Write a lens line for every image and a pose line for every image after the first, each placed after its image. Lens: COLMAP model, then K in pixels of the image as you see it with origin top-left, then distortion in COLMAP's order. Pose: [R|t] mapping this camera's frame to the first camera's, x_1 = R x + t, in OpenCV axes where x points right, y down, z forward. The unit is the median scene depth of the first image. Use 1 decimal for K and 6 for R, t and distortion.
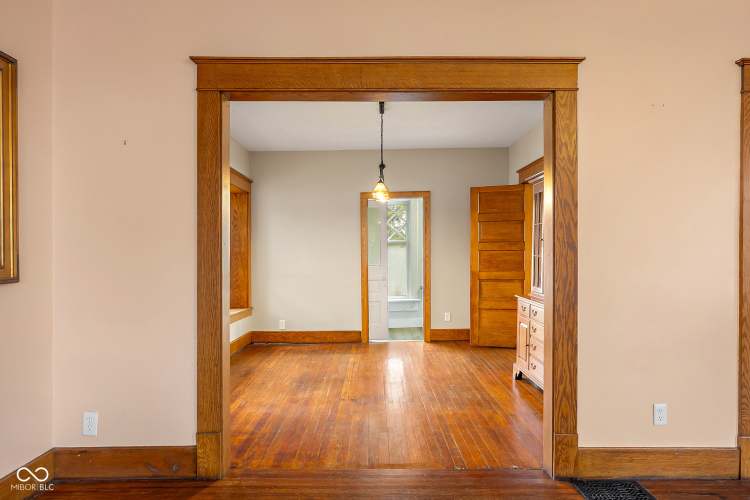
lens RADIAL K [[502.4, 0, 386.5], [0, 502.4, 258.1], [0, 0, 1]] dist [-0.003474, 0.005714]
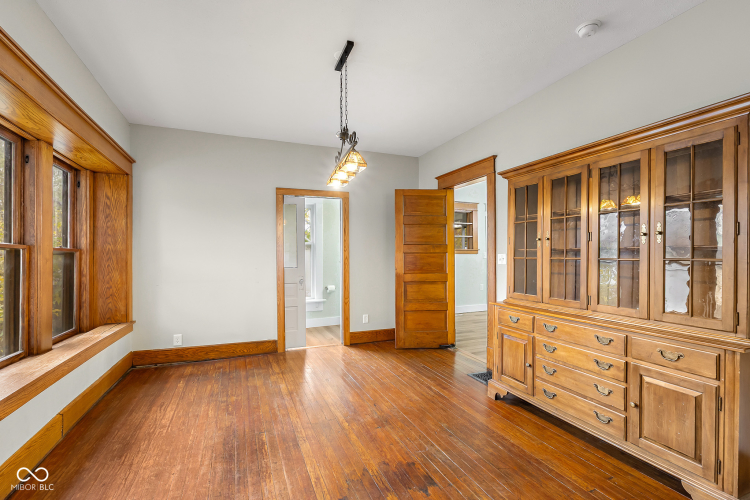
lens RADIAL K [[331.4, 0, 373.1], [0, 331.4, 260.4], [0, 0, 1]] dist [-0.002718, -0.000220]
pose [[0.932828, 0.002426, 0.360313, -0.111667], [-0.002687, 0.999996, 0.000223, 0.000237], [-0.360311, -0.001177, 0.932831, 0.405665]]
